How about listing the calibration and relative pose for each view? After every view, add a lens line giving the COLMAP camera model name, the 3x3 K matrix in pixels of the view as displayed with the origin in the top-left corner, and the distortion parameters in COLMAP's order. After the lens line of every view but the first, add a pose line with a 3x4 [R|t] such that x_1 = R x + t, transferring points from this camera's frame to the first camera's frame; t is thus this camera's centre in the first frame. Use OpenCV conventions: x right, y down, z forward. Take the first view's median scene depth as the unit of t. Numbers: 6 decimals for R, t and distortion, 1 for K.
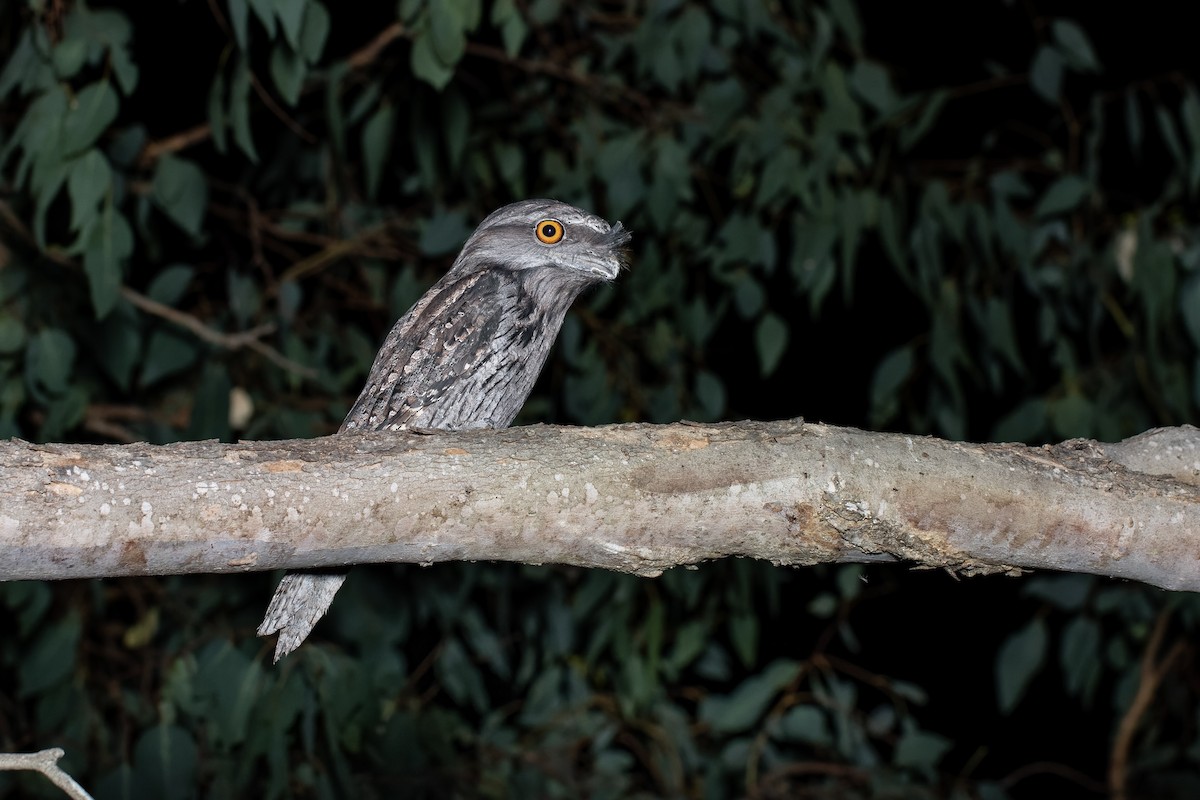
lens RADIAL K [[5986.2, 0, 600.0], [0, 5986.2, 400.0], [0, 0, 1]] dist [0.015041, 3.399901]
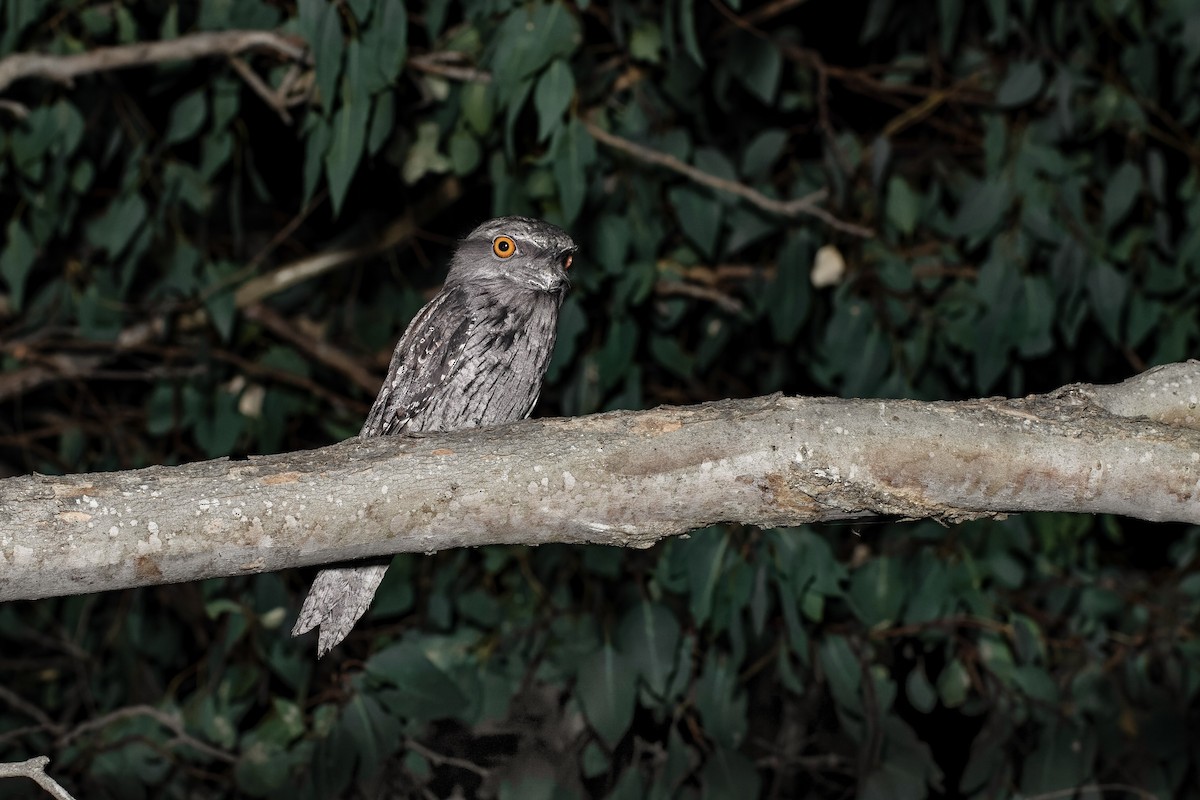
lens RADIAL K [[5986.2, 0, 600.0], [0, 5986.2, 400.0], [0, 0, 1]] dist [0.015041, 3.399901]
pose [[0.976573, -0.065975, -0.204822, 0.230203], [0.076021, 0.996239, 0.041566, -0.044530], [0.201309, -0.056163, 0.977916, -0.079198]]
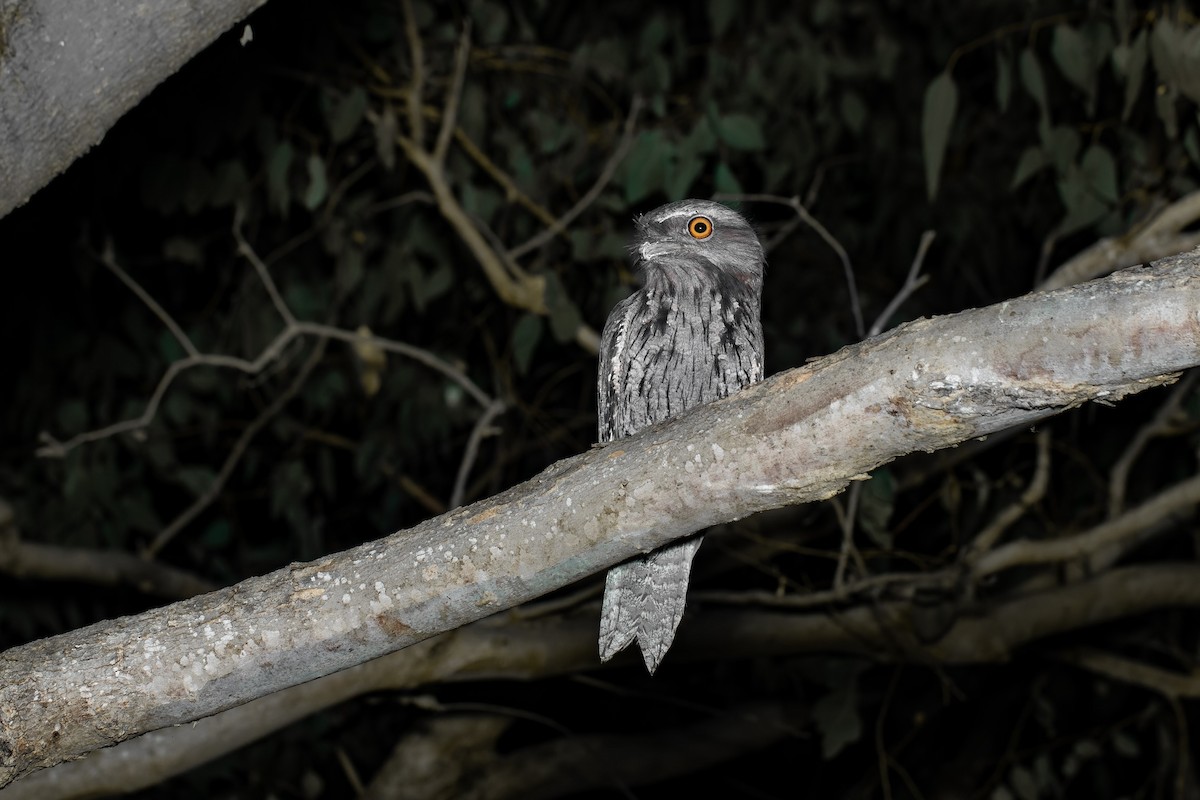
lens RADIAL K [[5986.2, 0, 600.0], [0, 5986.2, 400.0], [0, 0, 1]] dist [0.015041, 3.399901]
pose [[0.648623, -0.301861, -0.698690, 0.782367], [0.288902, 0.946932, -0.140912, 0.160087], [0.704148, -0.110454, 0.701410, 0.180431]]
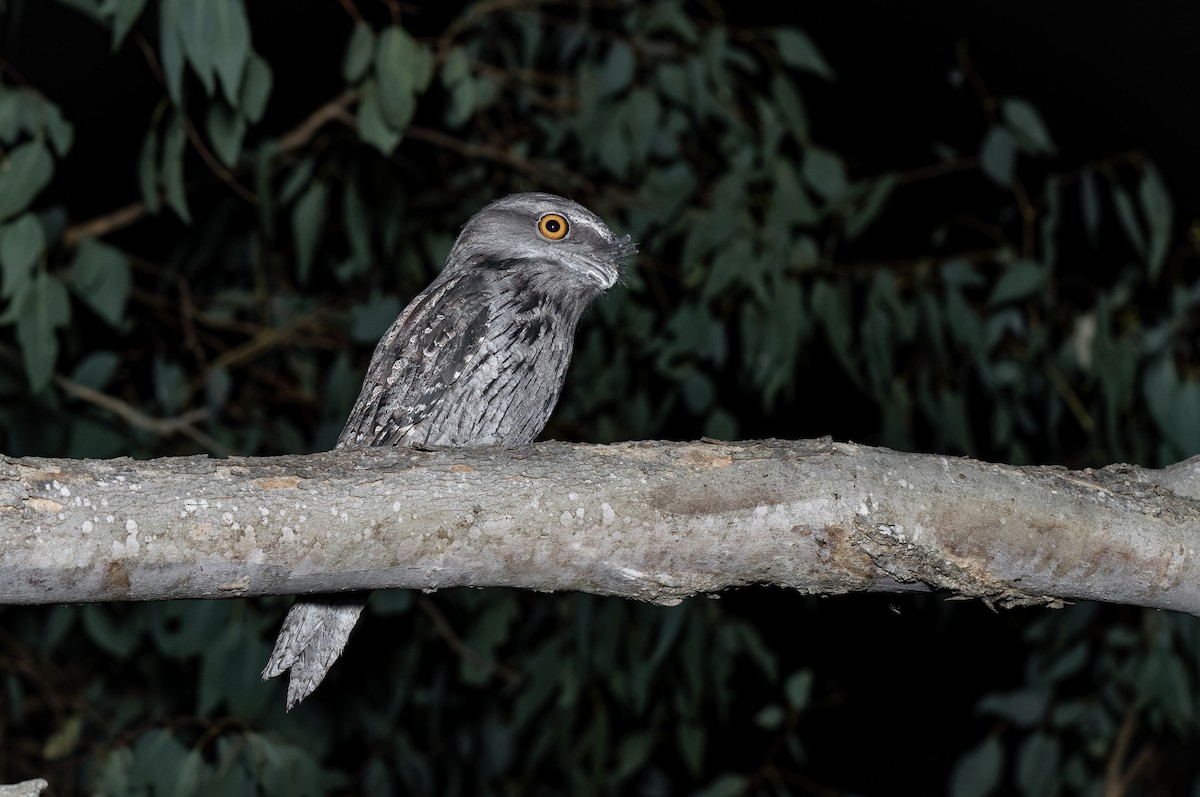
lens RADIAL K [[5986.2, 0, 600.0], [0, 5986.2, 398.5], [0, 0, 1]] dist [0.015041, 3.399901]
pose [[0.999819, -0.001397, 0.018988, -0.020158], [0.001921, 0.999616, -0.027639, 0.023210], [-0.018942, 0.027670, 0.999438, 0.070540]]
